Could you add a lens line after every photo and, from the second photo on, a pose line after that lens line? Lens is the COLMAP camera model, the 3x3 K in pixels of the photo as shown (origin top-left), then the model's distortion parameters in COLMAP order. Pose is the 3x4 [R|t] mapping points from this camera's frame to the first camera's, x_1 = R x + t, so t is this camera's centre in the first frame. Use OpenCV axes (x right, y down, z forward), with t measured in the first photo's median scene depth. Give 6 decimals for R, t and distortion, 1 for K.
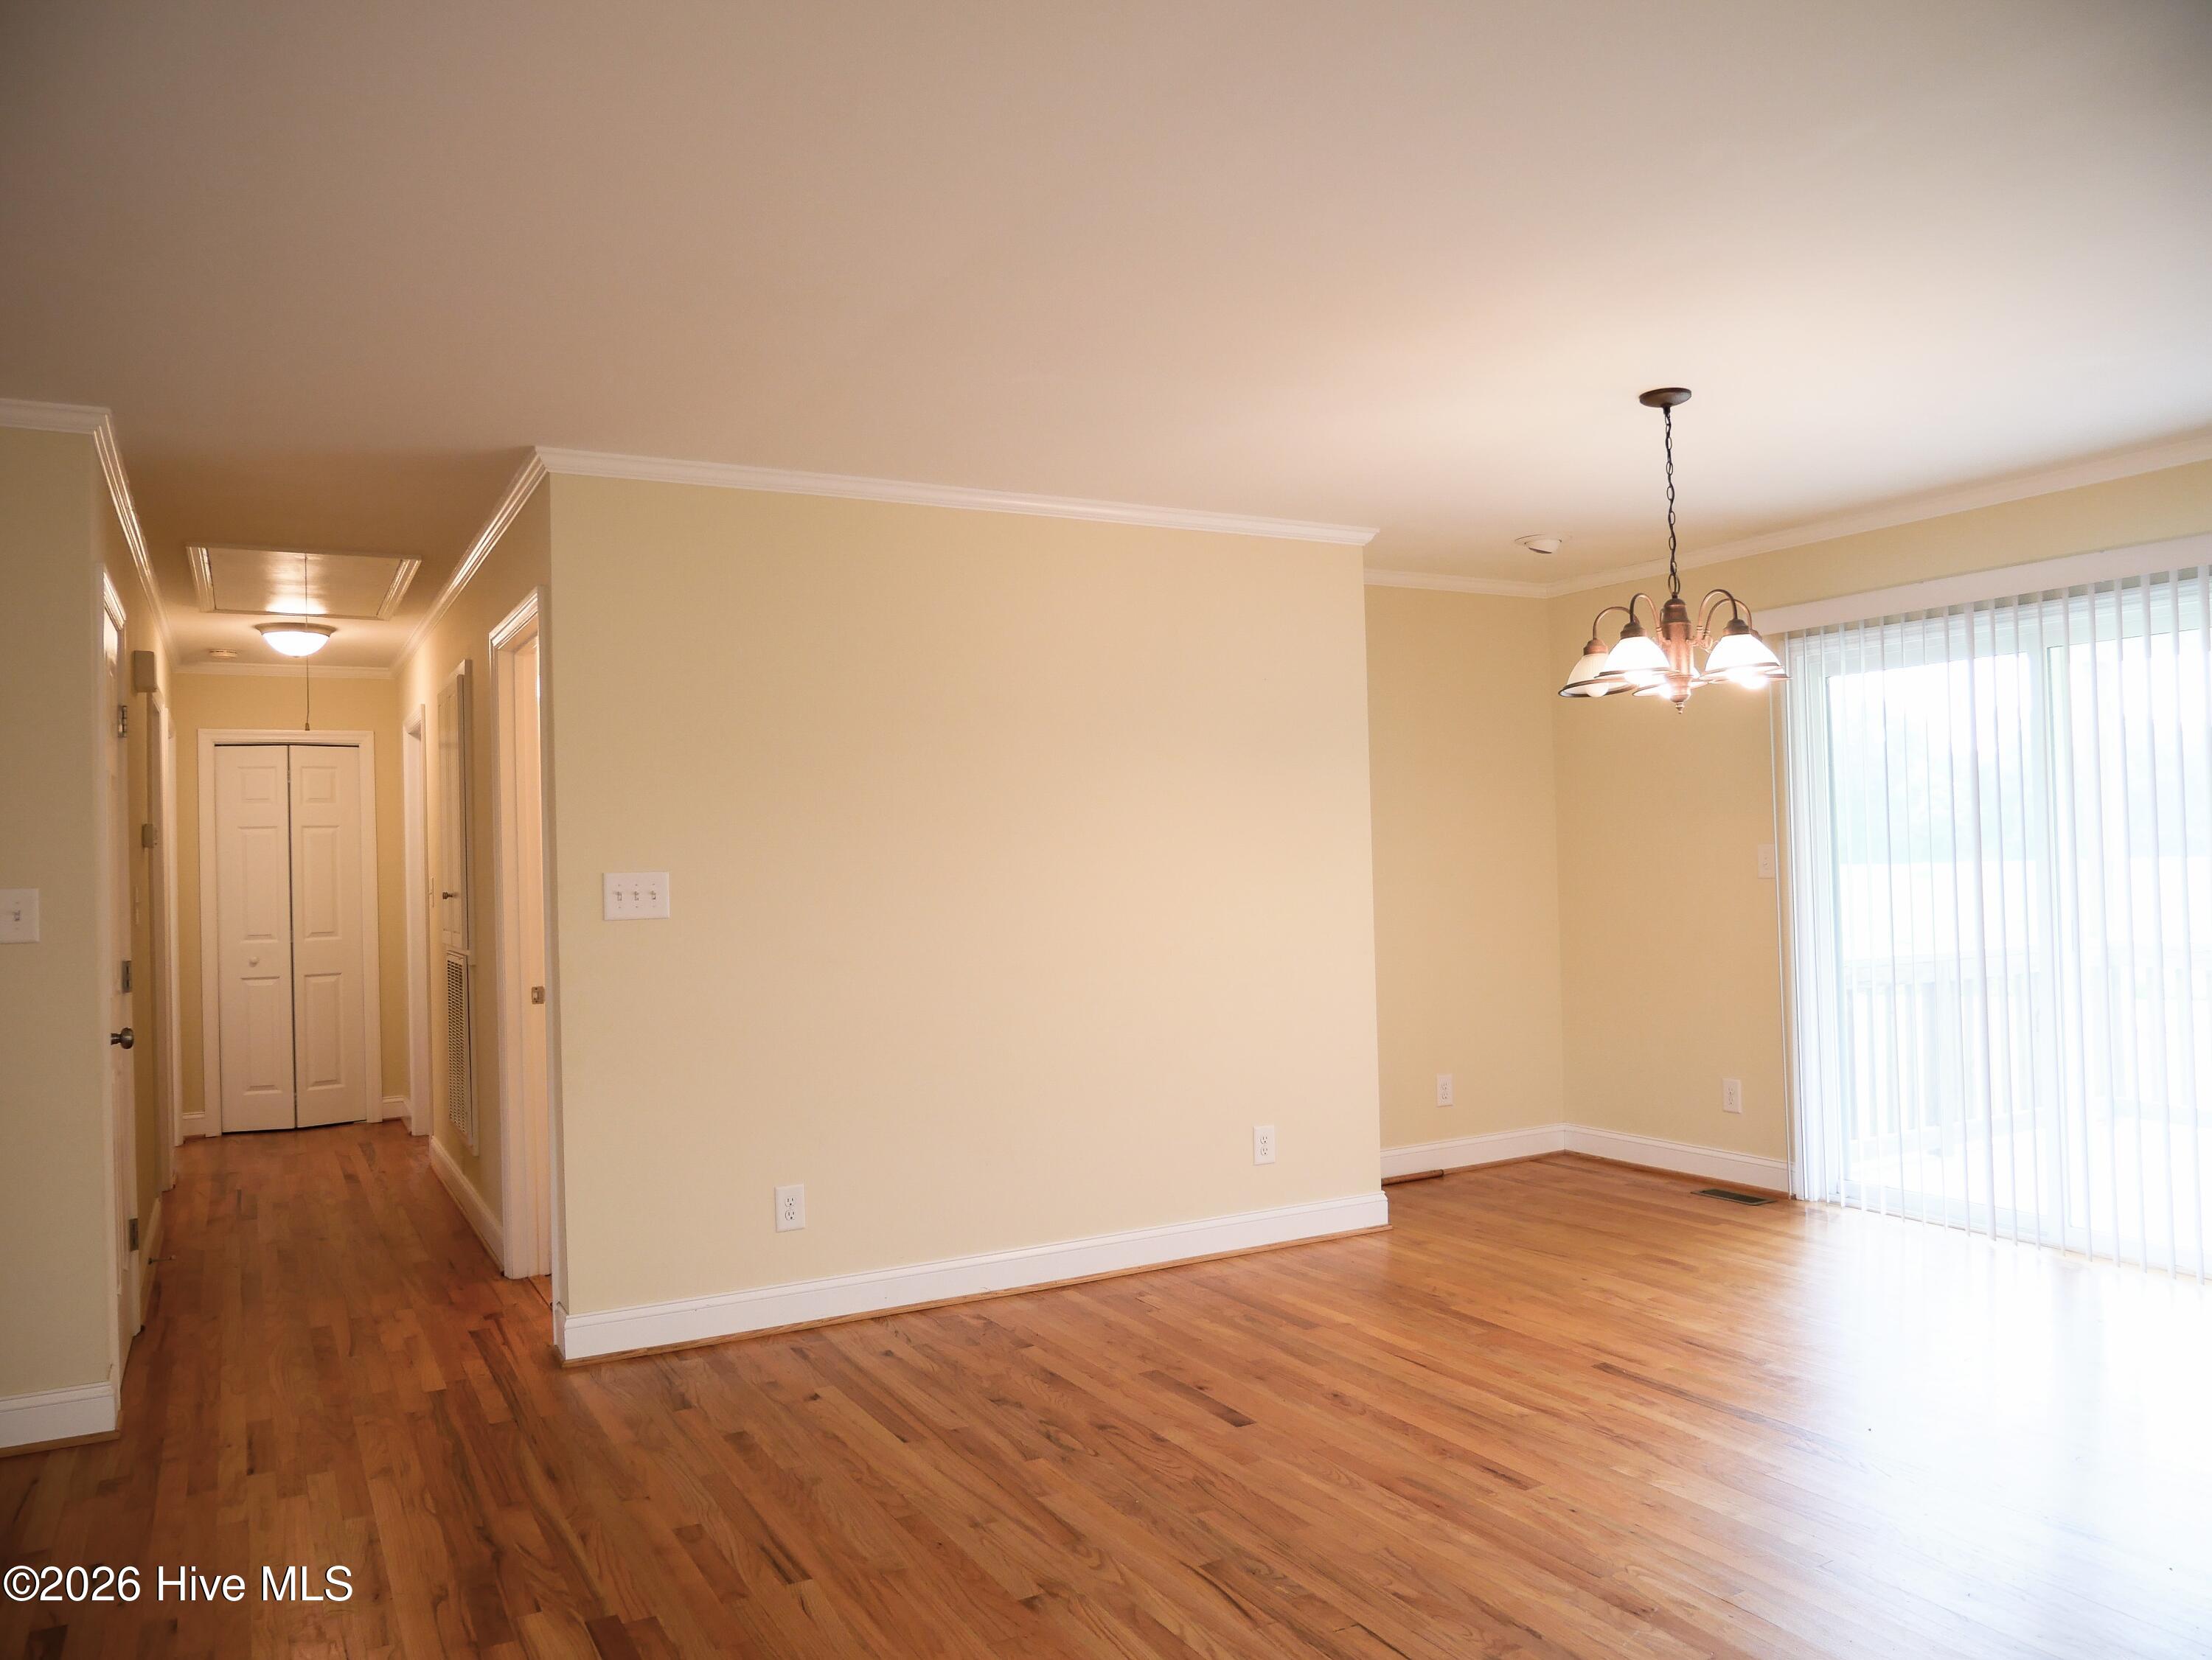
lens RADIAL K [[1564.0, 0, 1106.0], [0, 1564.0, 830.0], [0, 0, 1]] dist [-0.054056, 0.019991]
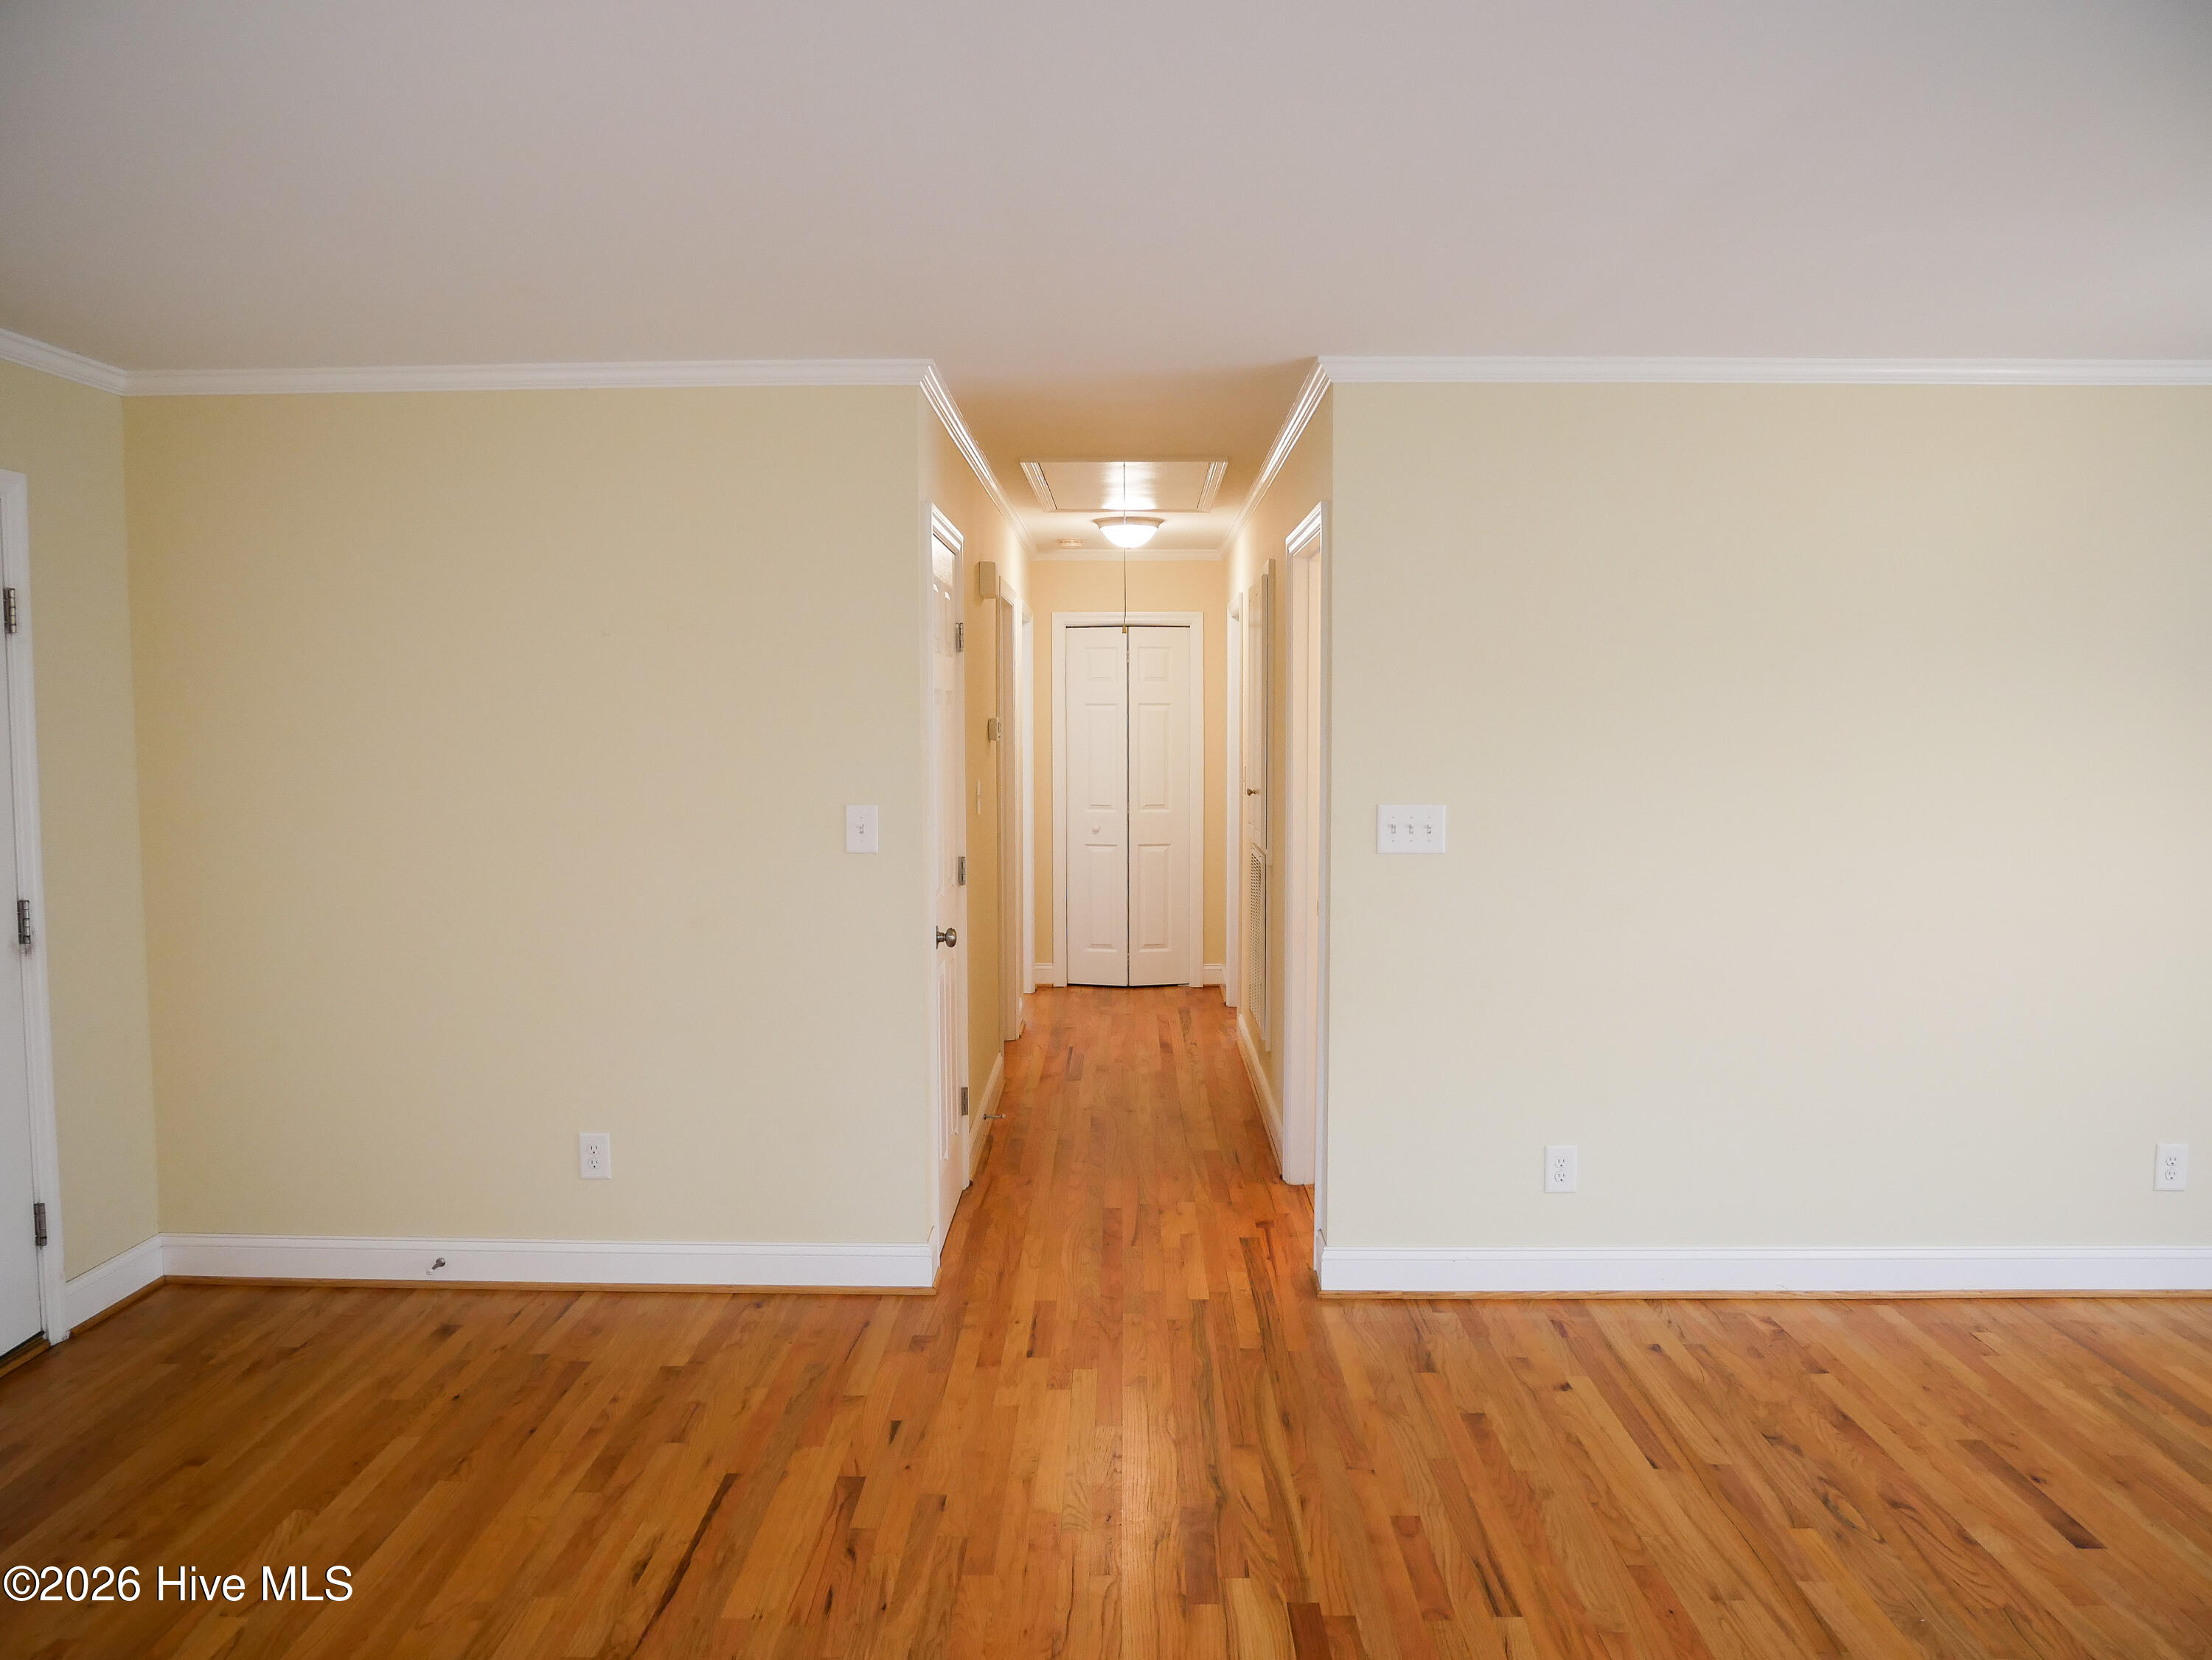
lens RADIAL K [[1616.1, 0, 1102.2], [0, 1616.1, 834.1], [0, 0, 1]] dist [-0.055955, 0.027227]
pose [[0.864557, 0.062406, -0.498646, 0.028308], [-0.011892, 0.994522, 0.103846, -0.057443], [0.502395, -0.083851, 0.860563, 0.059136]]
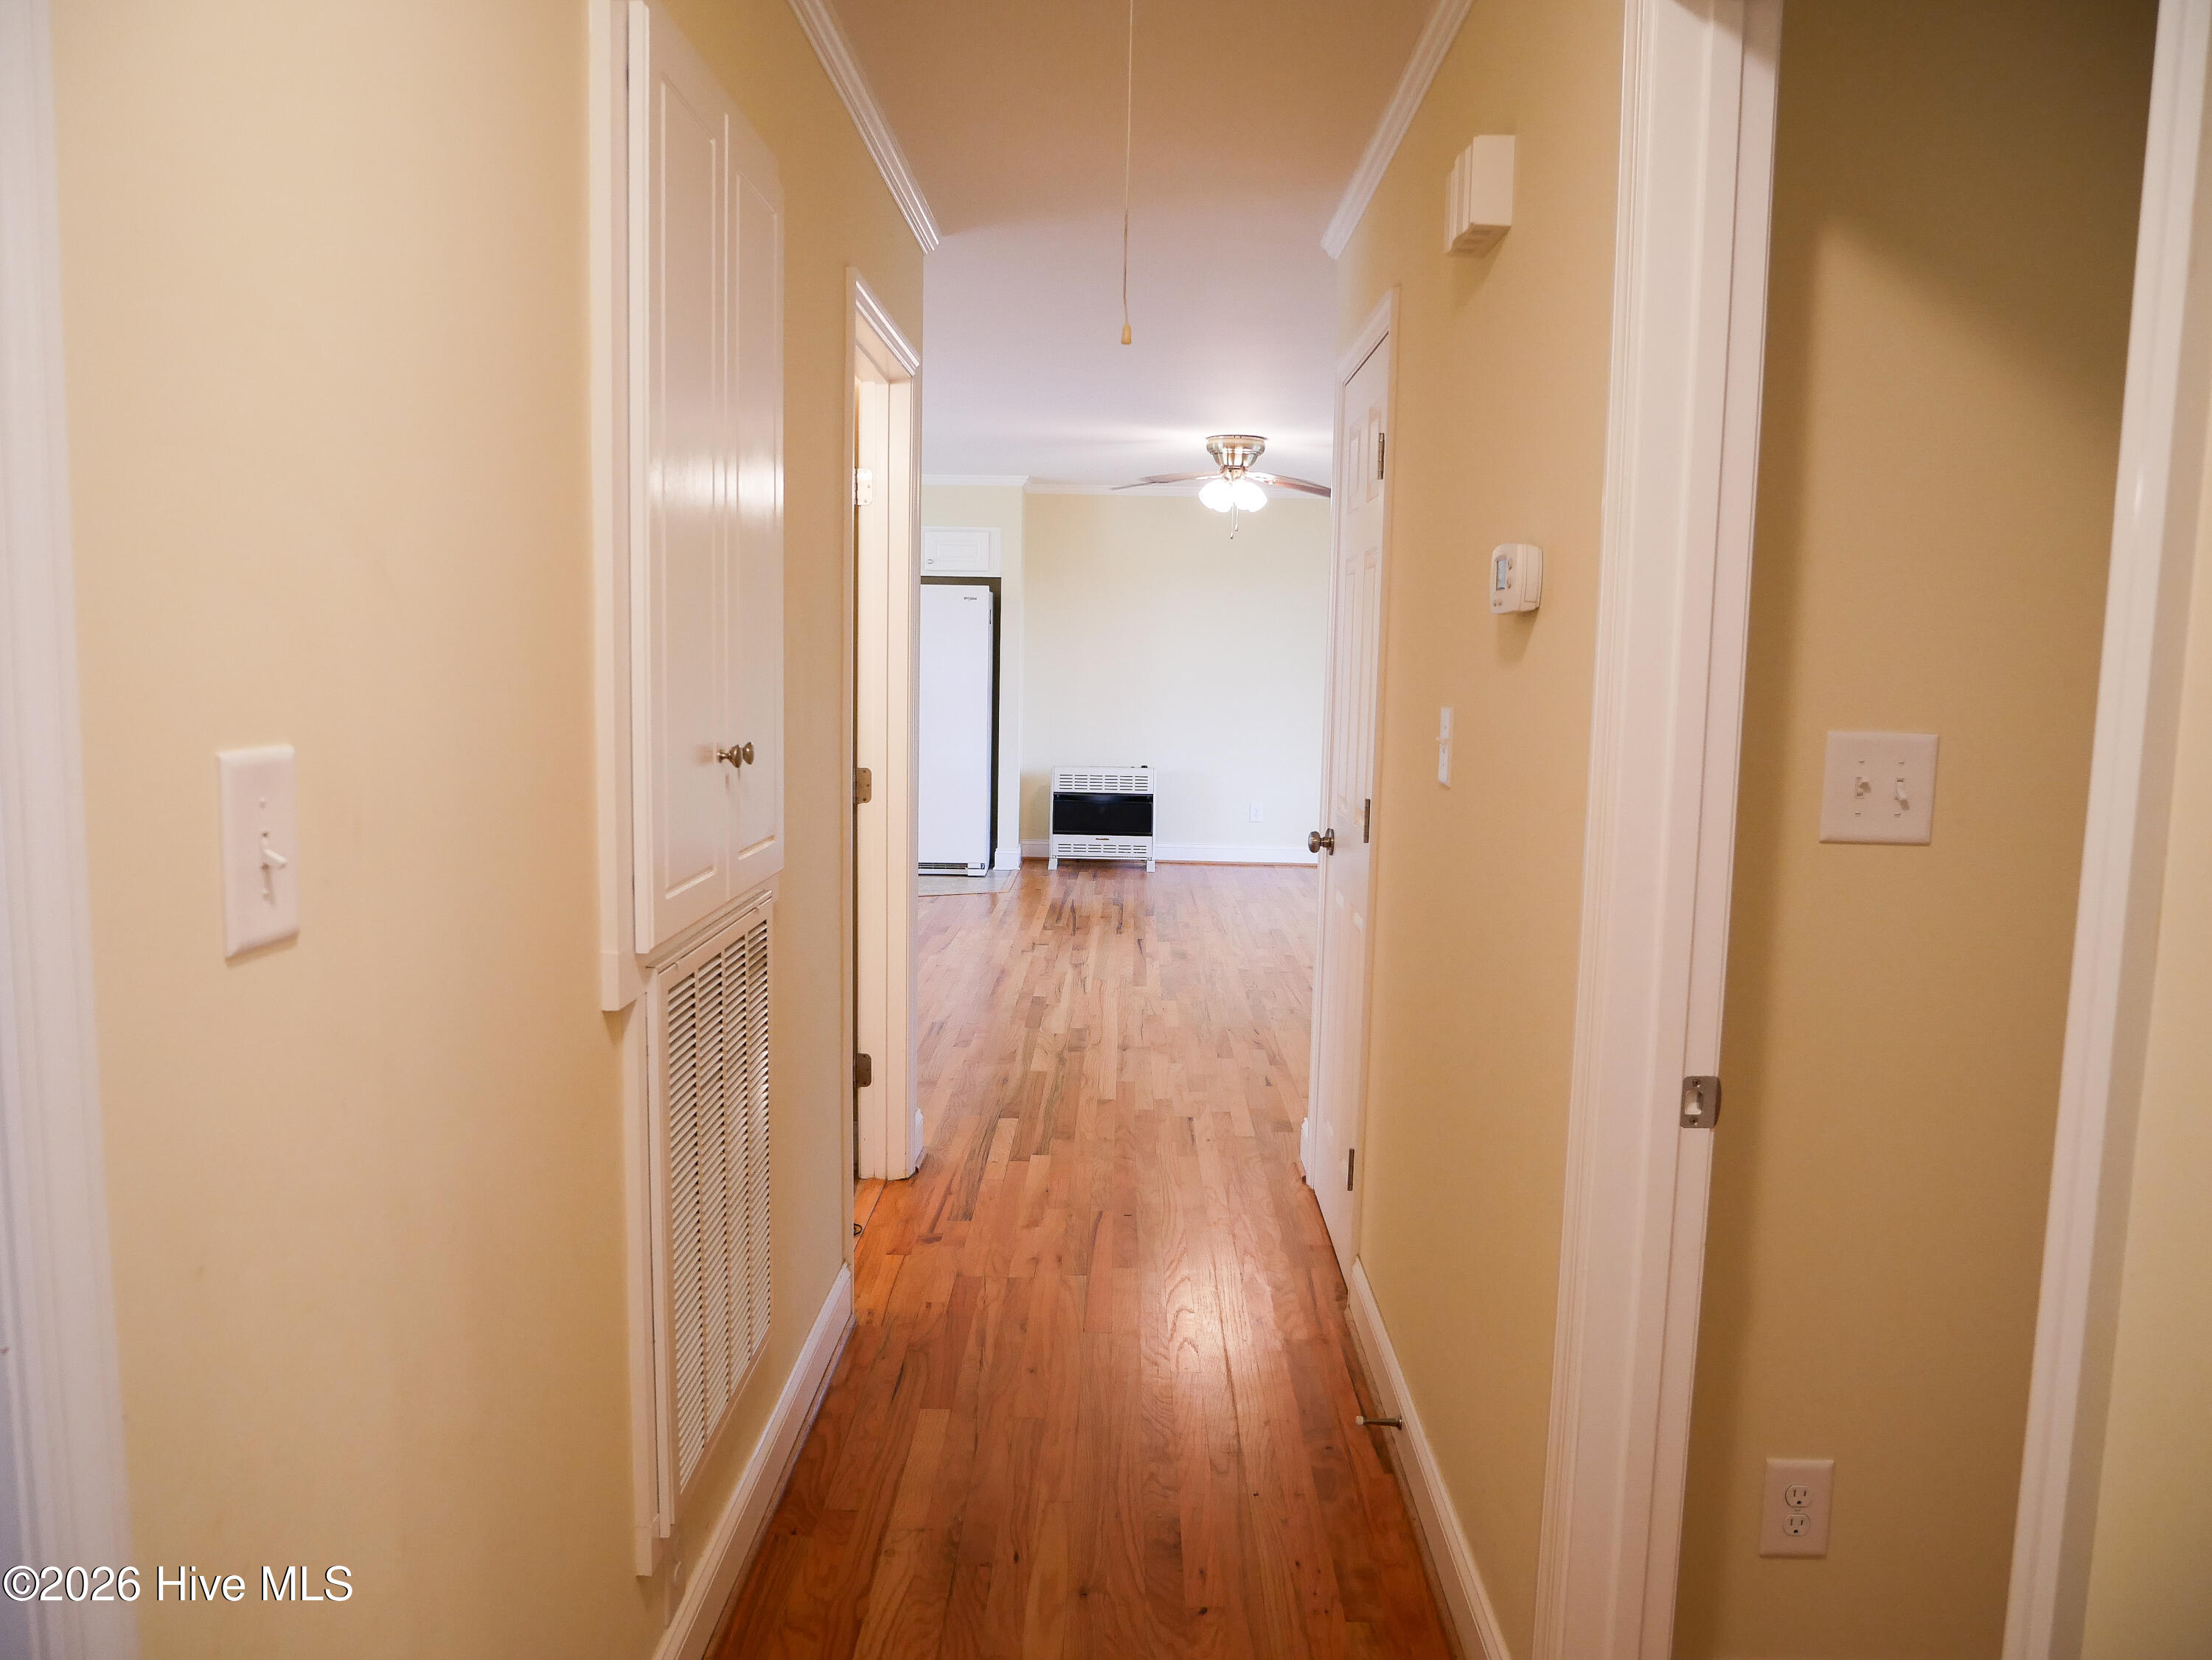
lens RADIAL K [[1564.0, 0, 1106.0], [0, 1564.0, 830.0], [0, 0, 1]] dist [-0.054056, 0.019991]
pose [[-0.863426, -0.049708, 0.502021, -0.979341], [-0.006920, 0.996207, 0.086739, 0.039915], [-0.504429, 0.071418, -0.860495, 1.840117]]
